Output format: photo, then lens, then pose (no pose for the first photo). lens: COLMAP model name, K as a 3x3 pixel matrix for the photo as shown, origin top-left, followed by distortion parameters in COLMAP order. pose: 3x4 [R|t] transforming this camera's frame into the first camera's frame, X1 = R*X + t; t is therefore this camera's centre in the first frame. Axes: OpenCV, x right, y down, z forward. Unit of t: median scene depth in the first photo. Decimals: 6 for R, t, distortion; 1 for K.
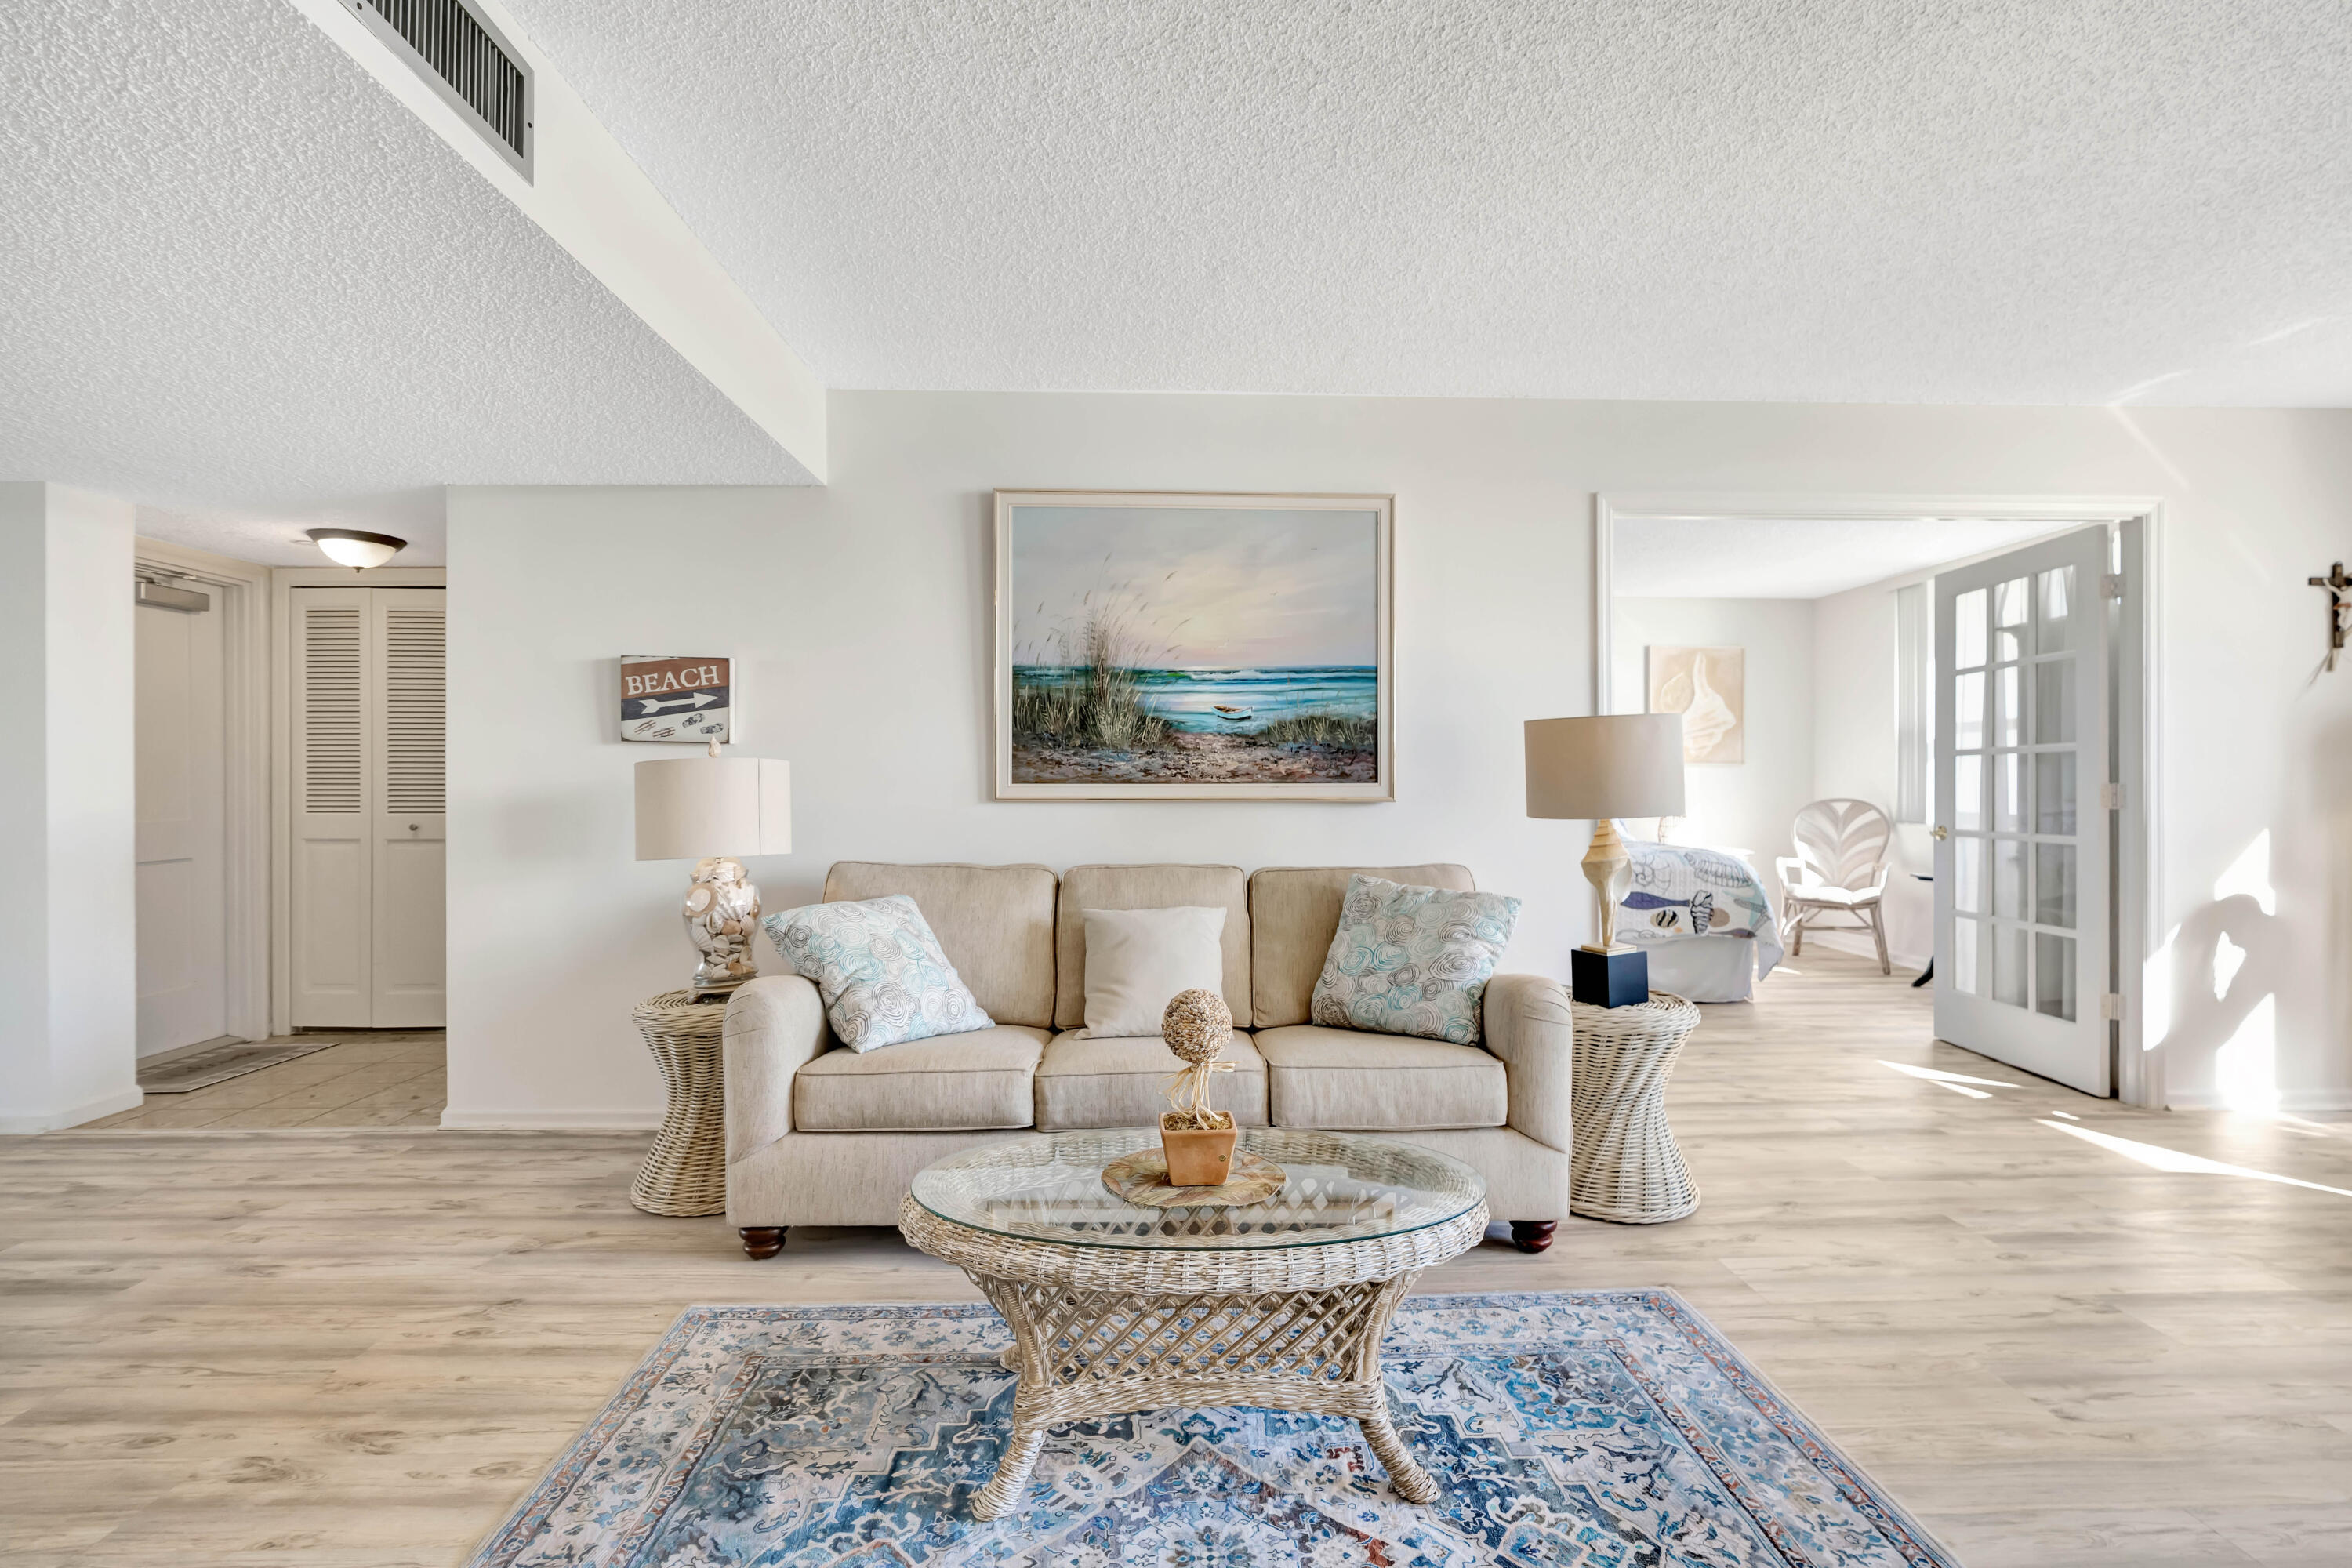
lens RADIAL K [[1080.9, 0, 1182.9], [0, 1080.9, 788.7], [0, 0, 1]] dist [-0.012350, 0.005637]
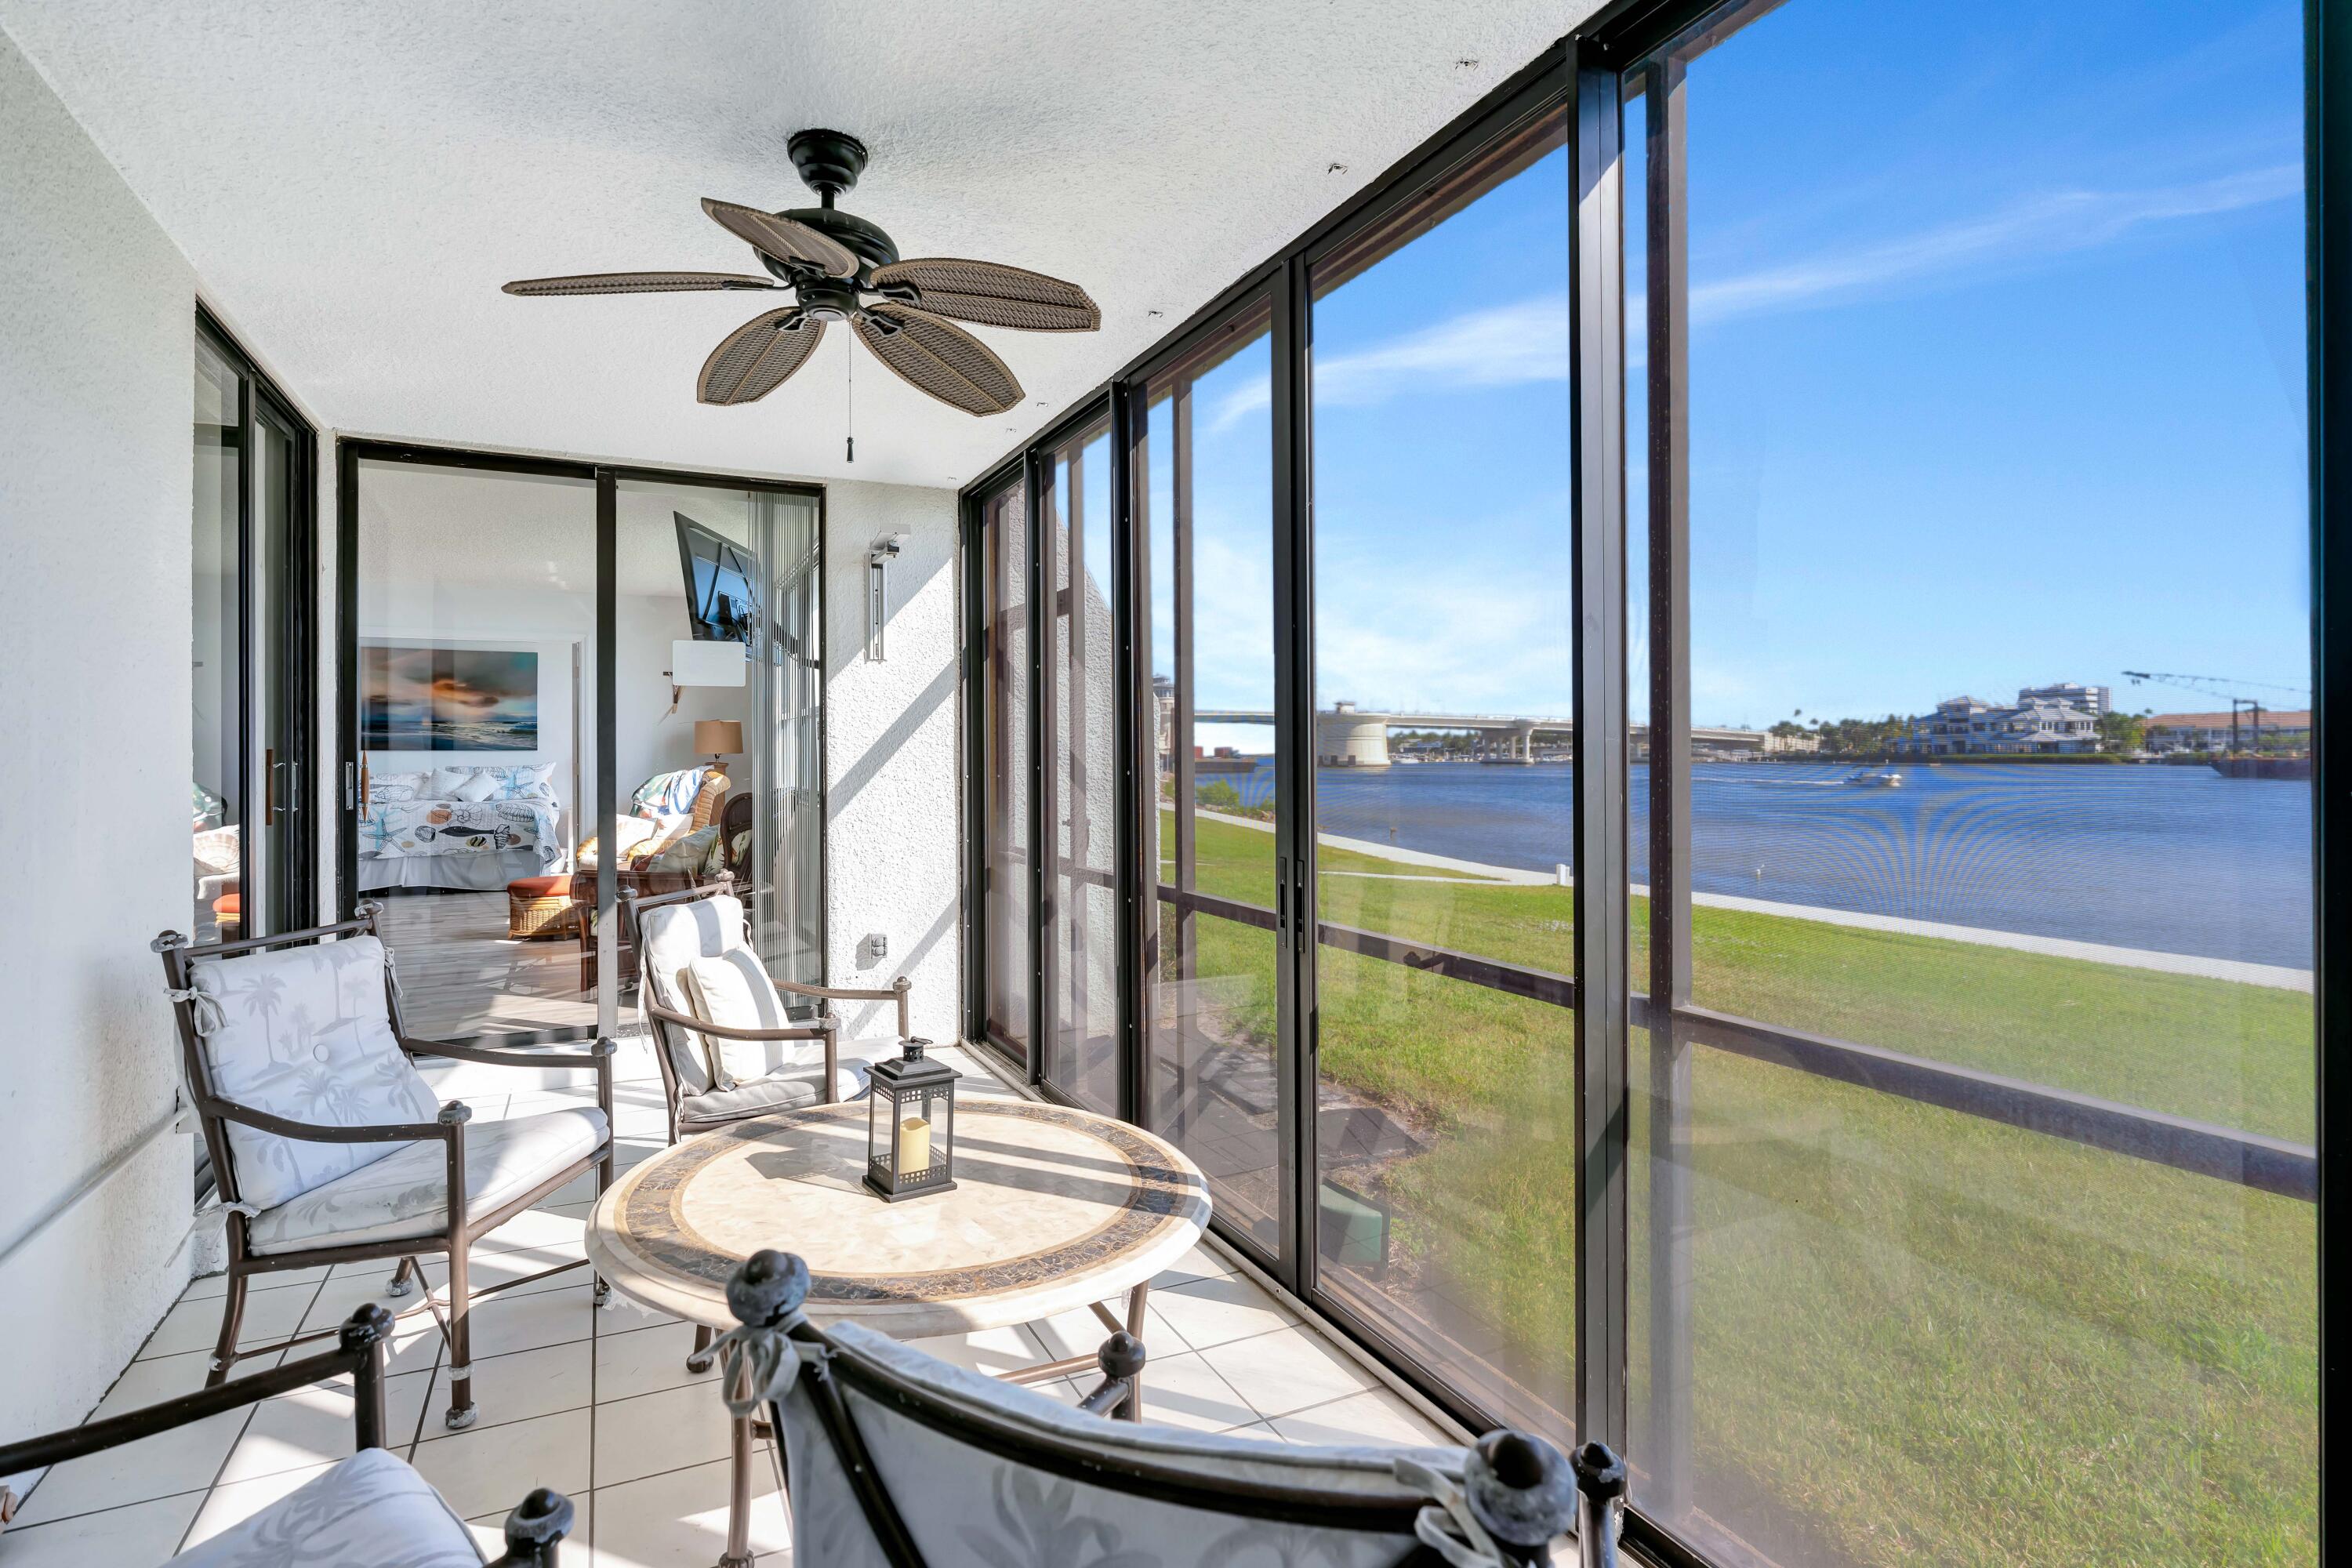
lens RADIAL K [[1155.4, 0, 1150.3], [0, 1155.4, 741.0], [0, 0, 1]] dist [0.005723, 0.001231]
pose [[0.914459, 0.000825, 0.404678, 0.546652], [0.007162, 0.999808, -0.018224, 0.000969], [-0.404615, 0.019563, 0.914278, -0.910909]]
